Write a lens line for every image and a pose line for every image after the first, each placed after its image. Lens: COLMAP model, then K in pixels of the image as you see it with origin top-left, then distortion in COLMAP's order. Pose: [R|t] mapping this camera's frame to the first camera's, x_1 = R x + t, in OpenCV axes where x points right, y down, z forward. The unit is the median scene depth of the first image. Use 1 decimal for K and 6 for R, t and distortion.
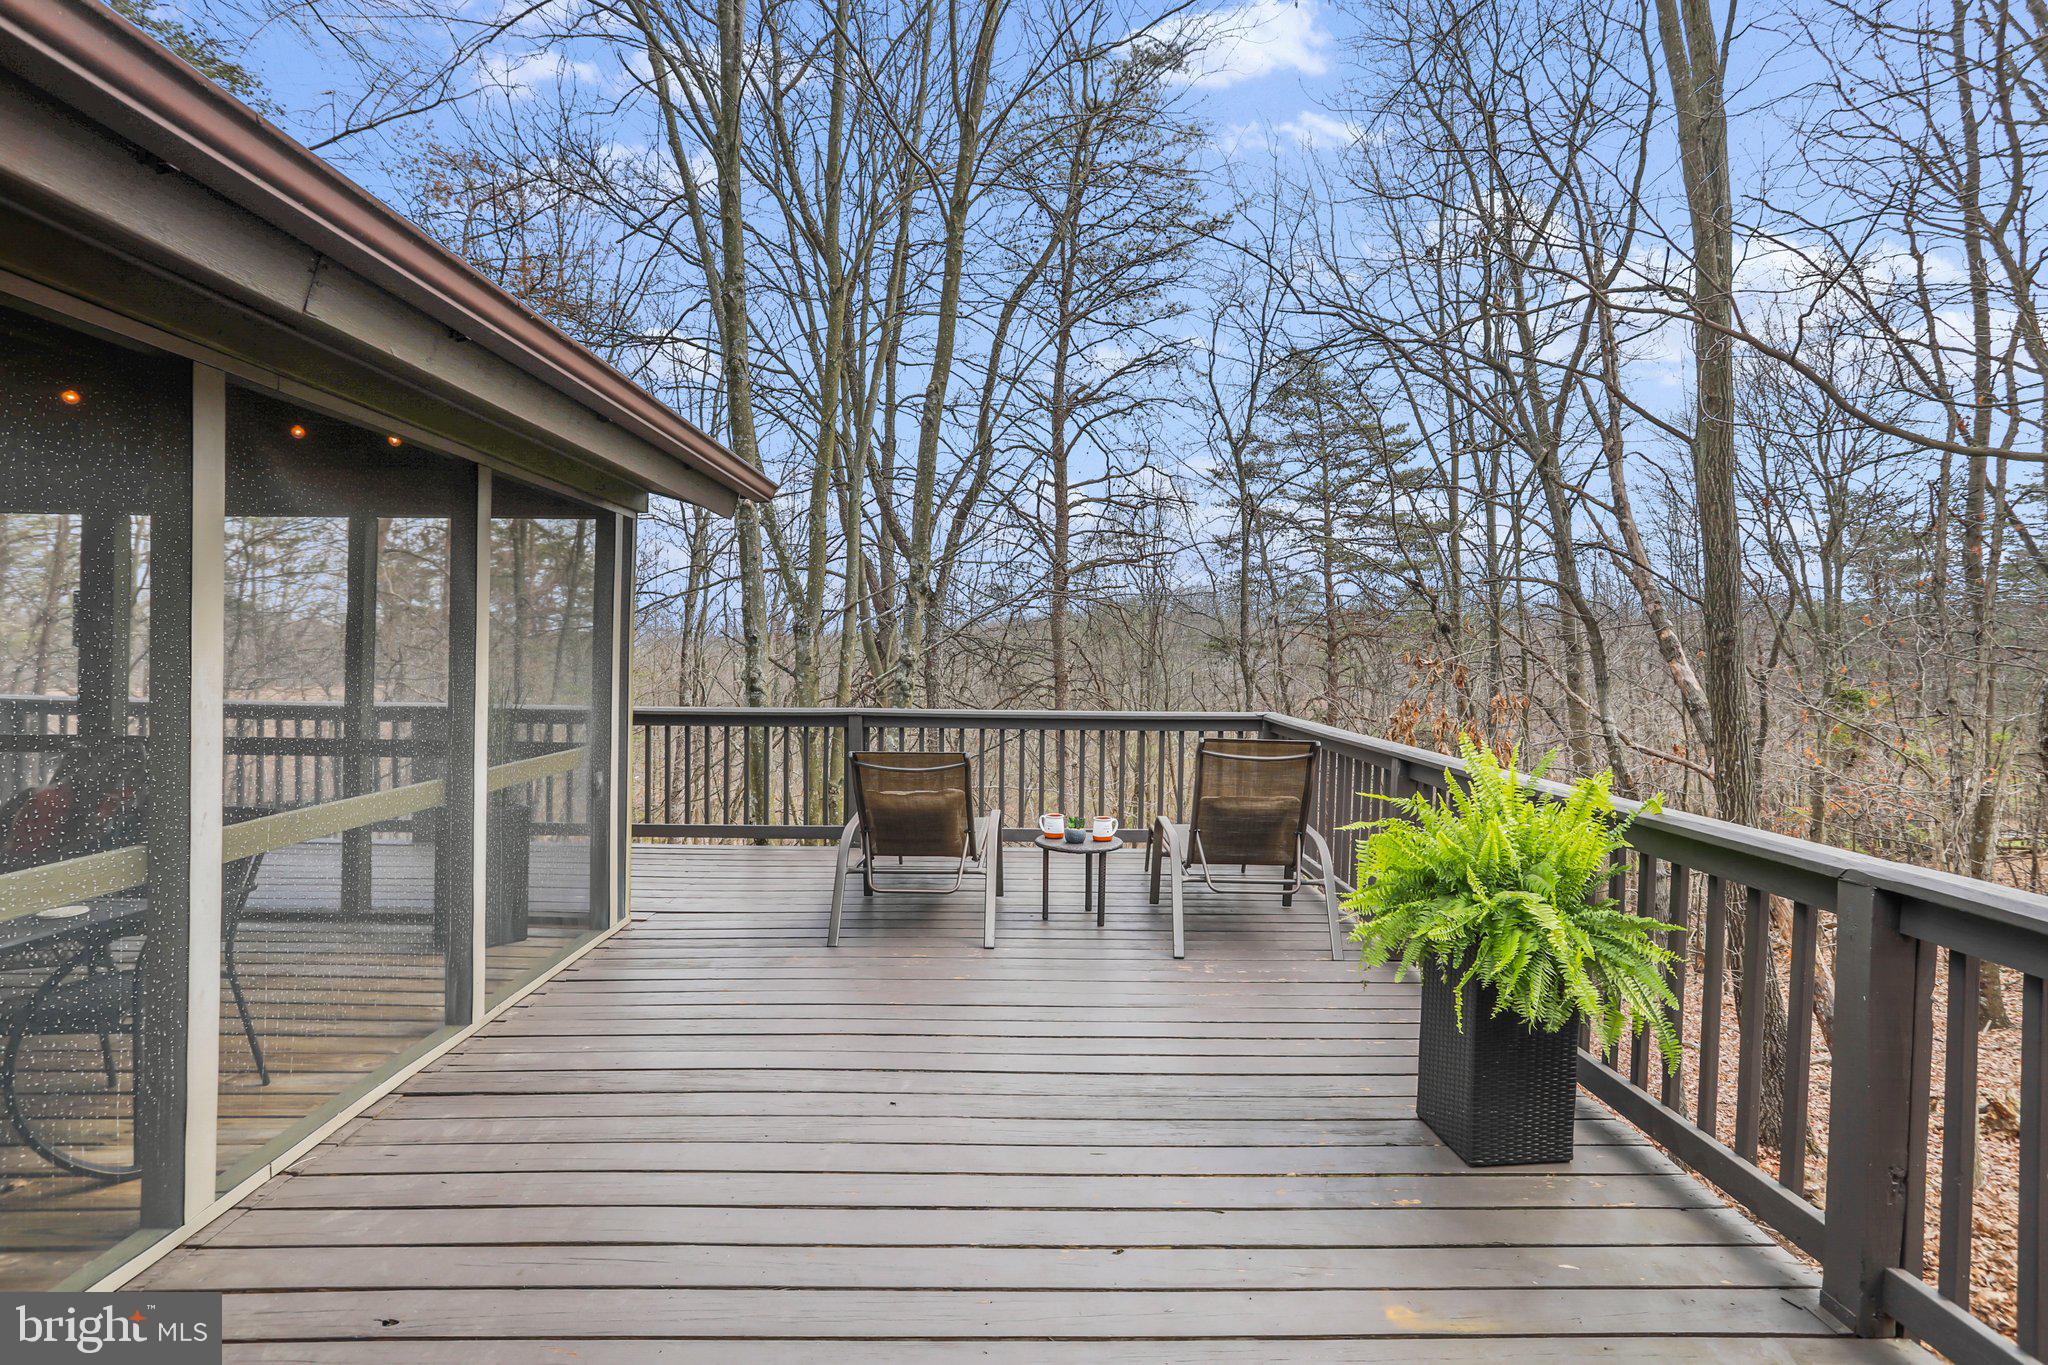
lens RADIAL K [[1013.1, 0, 1022.4], [0, 1013.1, 675.1], [0, 0, 1]] dist [-0.033987, 0.007924]
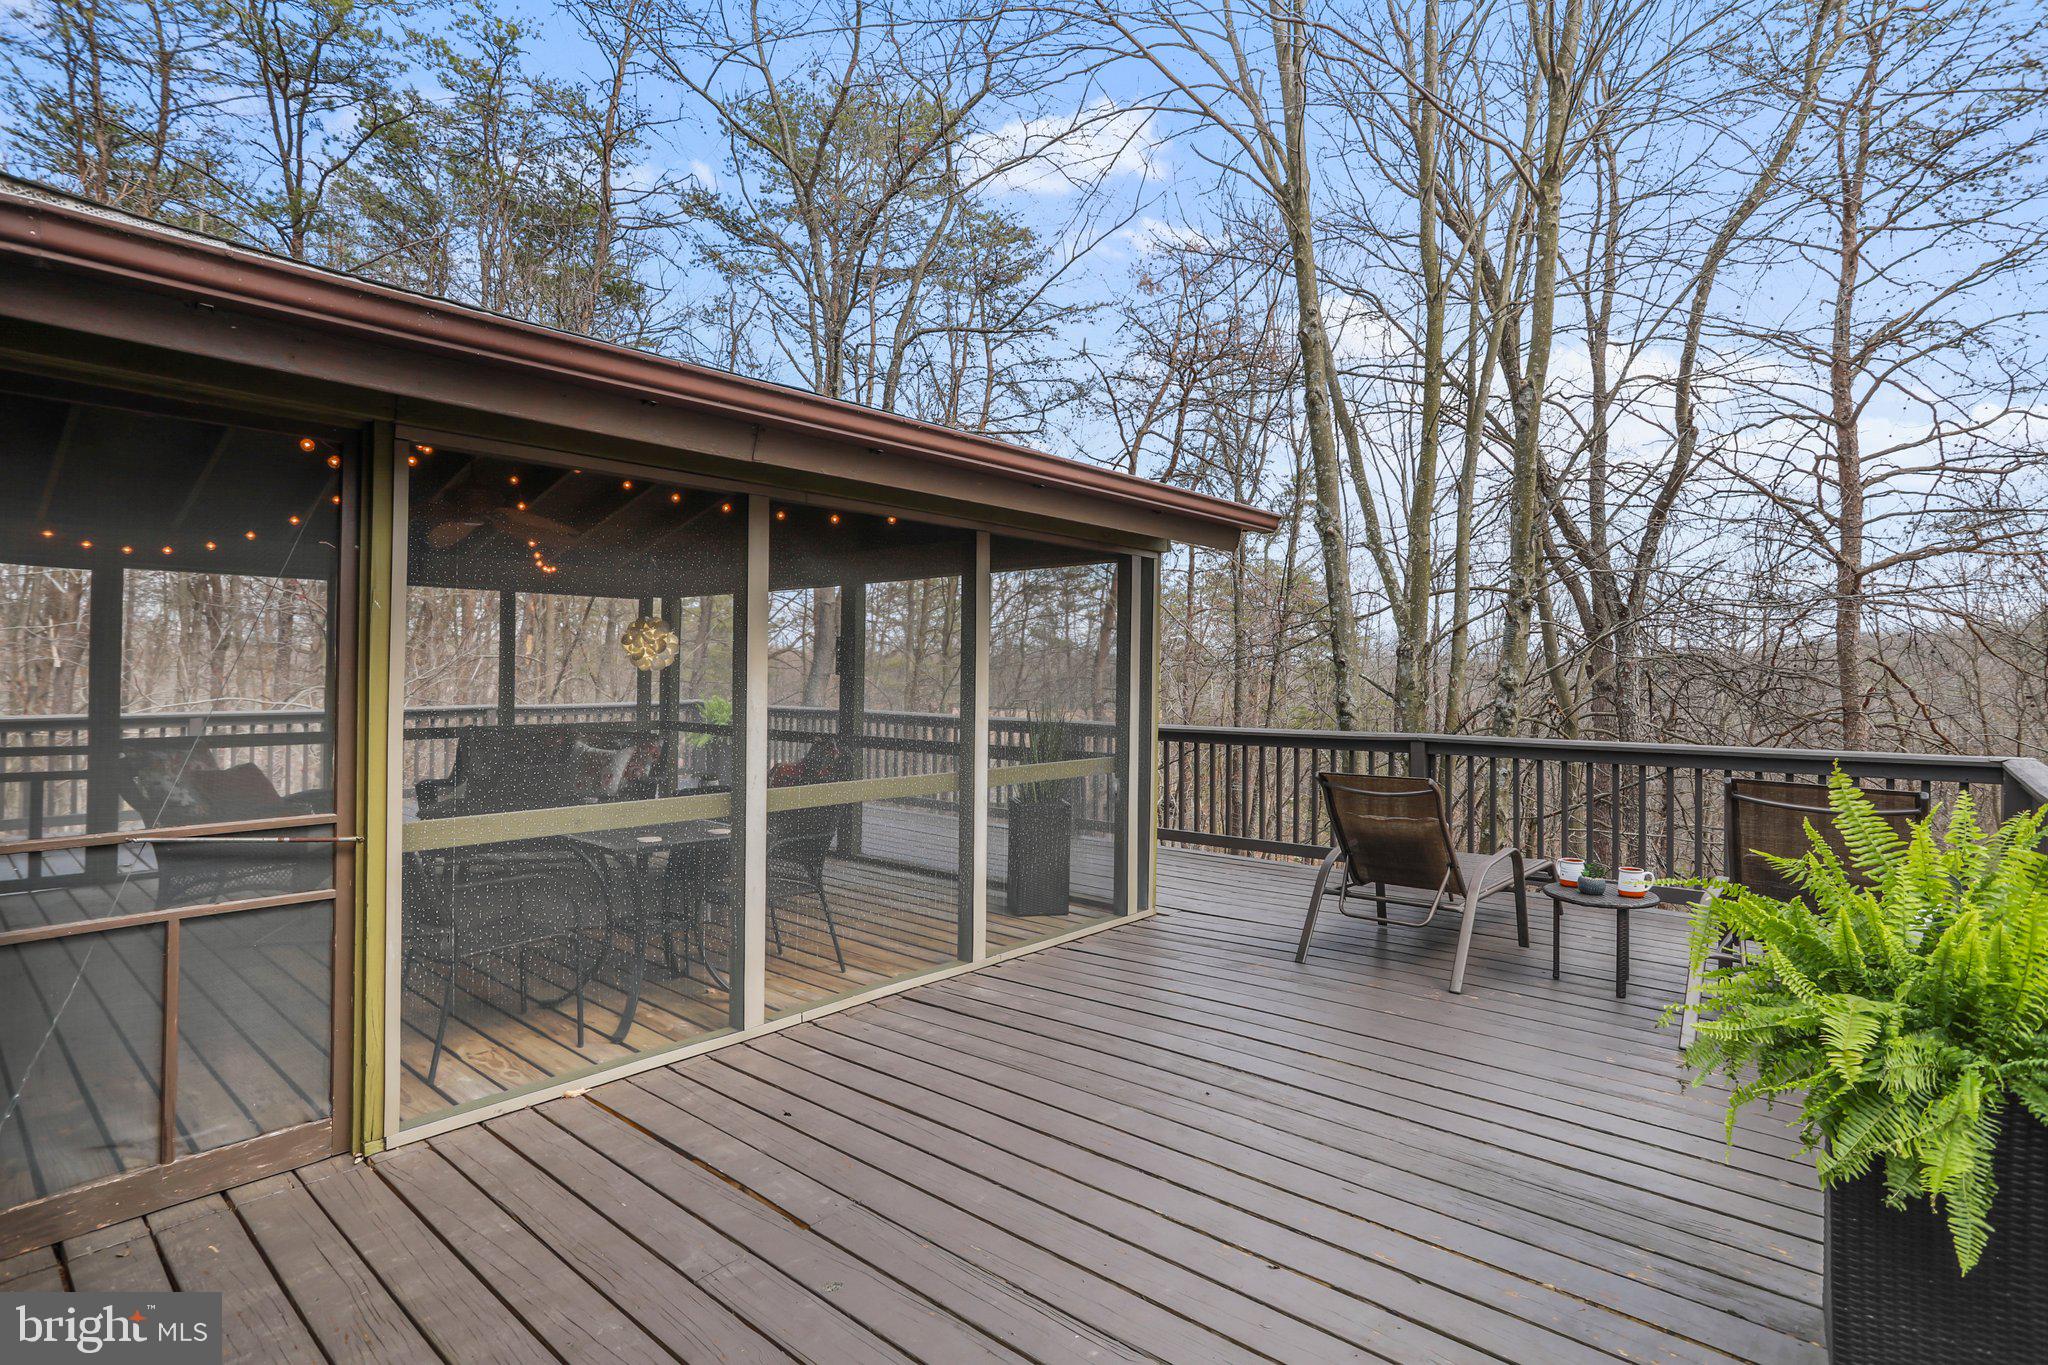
lens RADIAL K [[1013.1, 0, 973.4], [0, 1013.1, 673.7], [0, 0, 1]] dist [-0.033987, 0.007924]
pose [[0.728373, -0.009511, -0.685115, 0.249259], [-0.010535, 0.999630, -0.025077, 0.005392], [0.685100, 0.025483, 0.728003, 0.024252]]
